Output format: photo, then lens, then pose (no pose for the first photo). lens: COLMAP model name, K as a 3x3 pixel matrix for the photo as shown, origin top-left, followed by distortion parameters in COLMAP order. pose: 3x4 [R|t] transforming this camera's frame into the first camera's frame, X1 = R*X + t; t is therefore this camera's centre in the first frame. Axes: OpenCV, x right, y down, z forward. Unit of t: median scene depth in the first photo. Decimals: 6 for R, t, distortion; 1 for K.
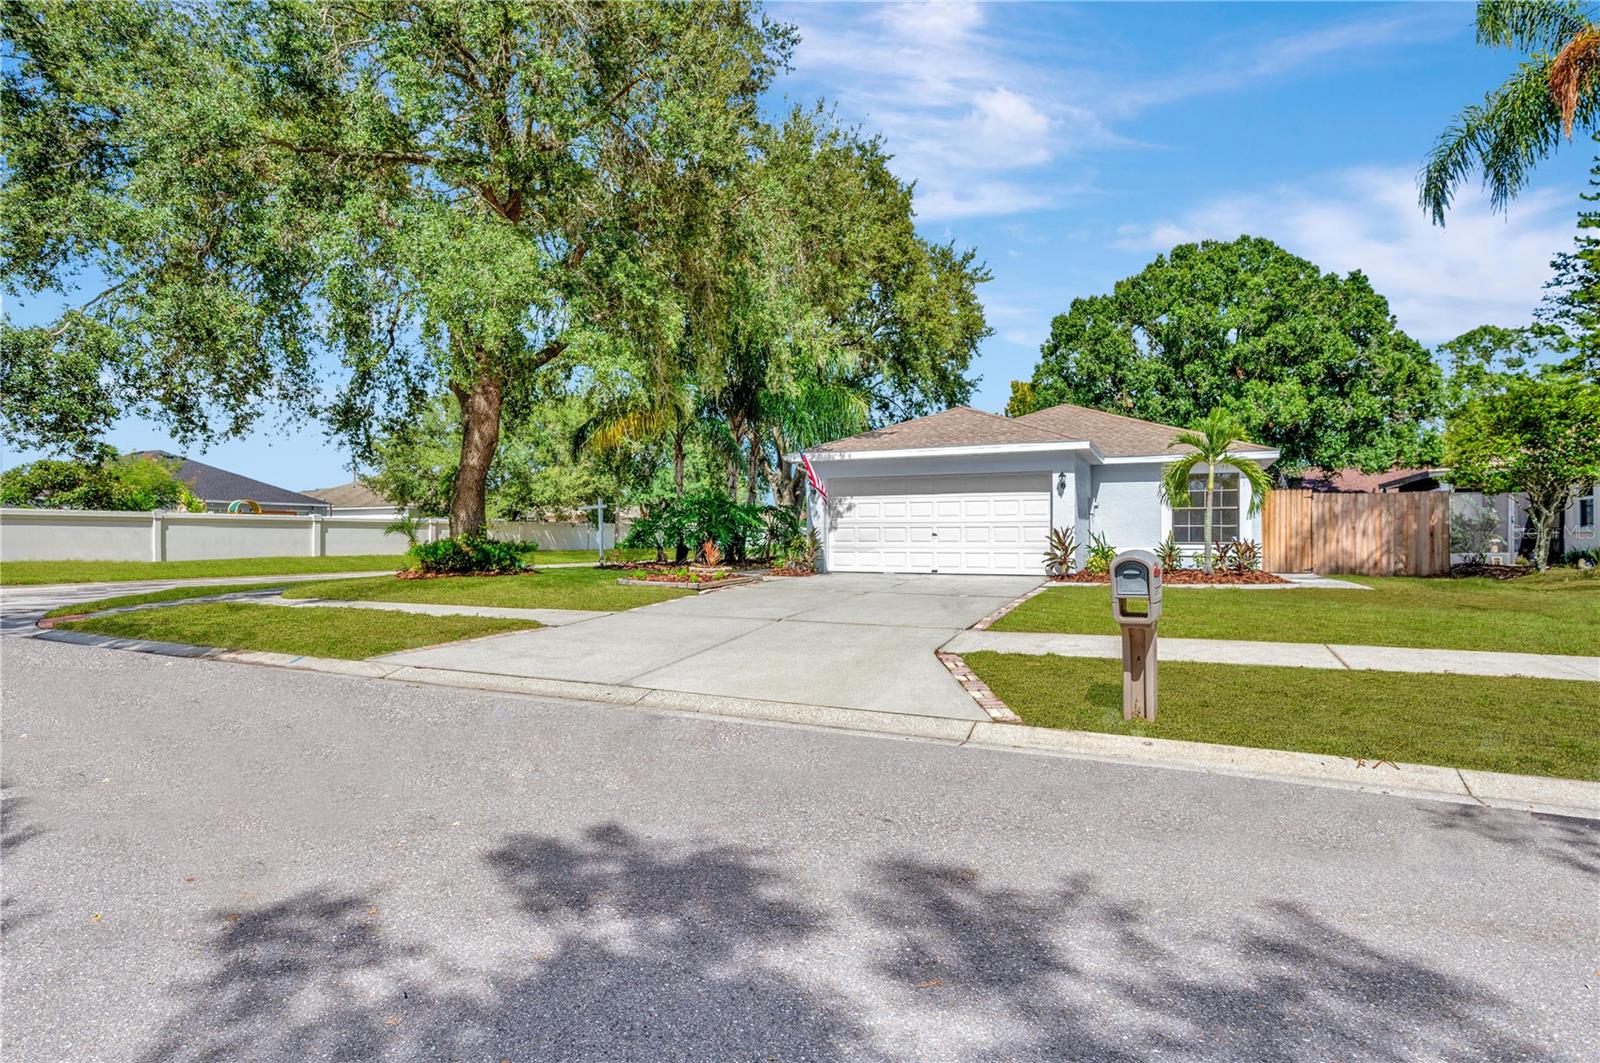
lens RADIAL K [[758.2, 0, 800.0], [0, 758.2, 531.5], [0, 0, 1]] dist [0.031654, -0.038796]
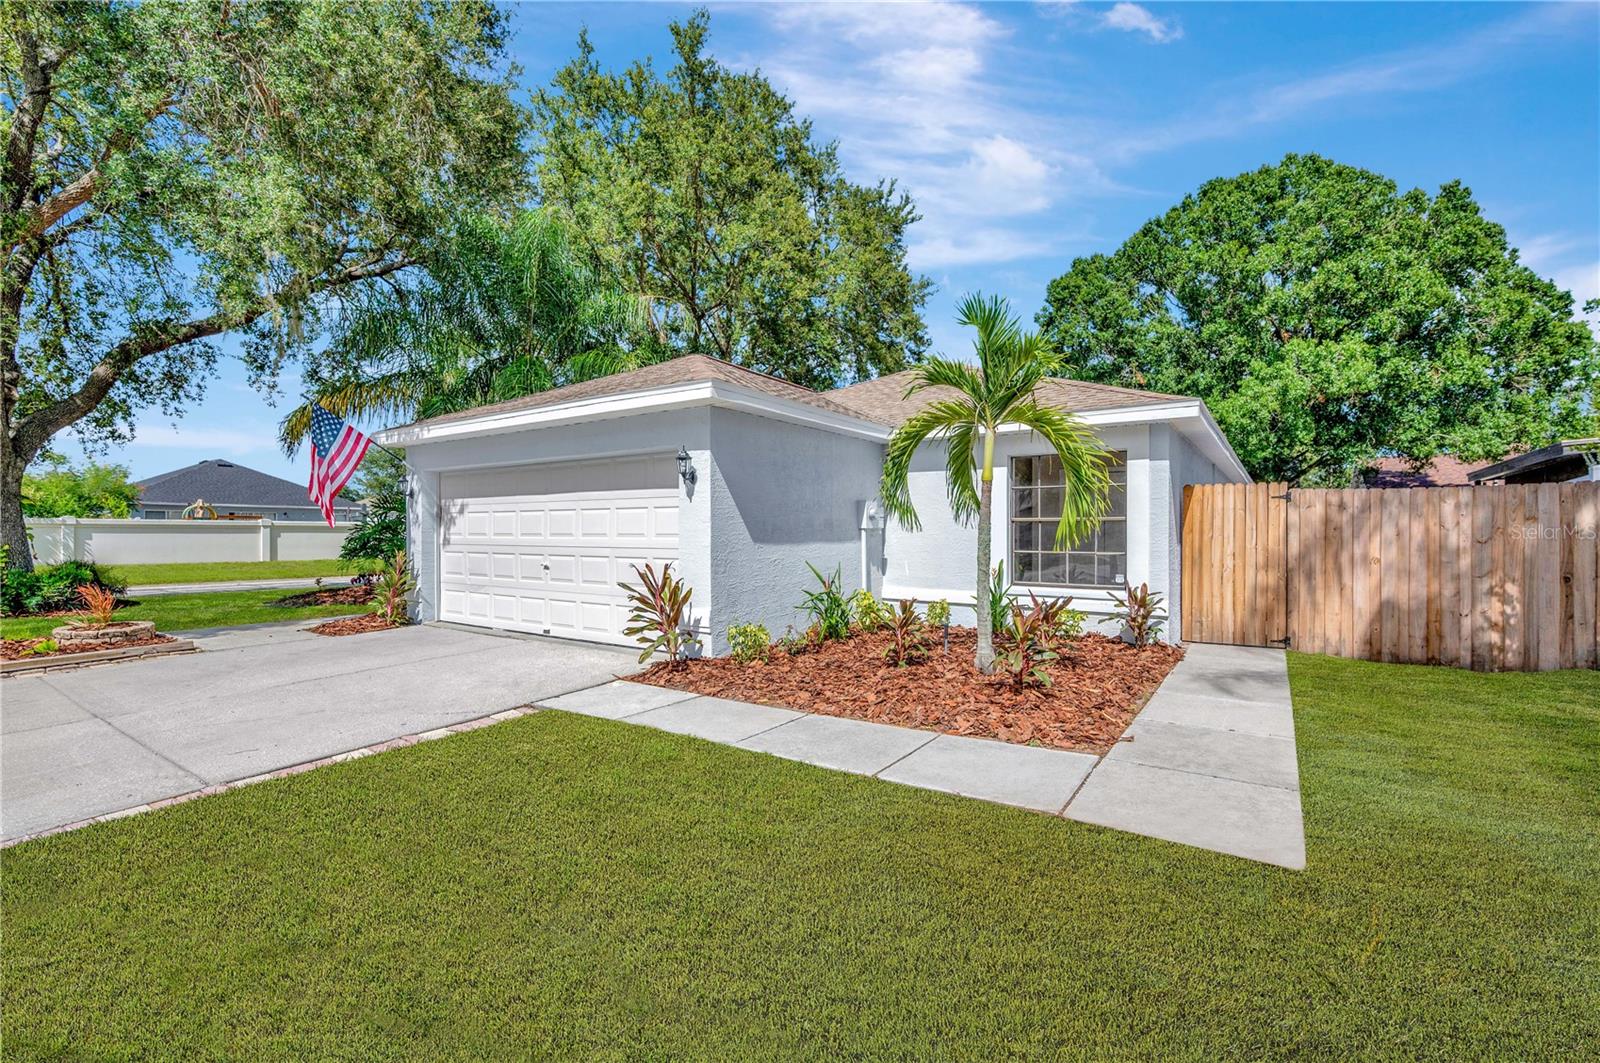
lens RADIAL K [[694.0, 0, 800.0], [0, 694.0, 531.5], [0, 0, 1]] dist [-0.001790, -0.000197]
pose [[0.989208, 0.000829, -0.146516, 0.209168], [-0.000170, 0.999990, 0.004511, -0.011926], [0.146518, -0.004438, 0.989198, 0.250453]]
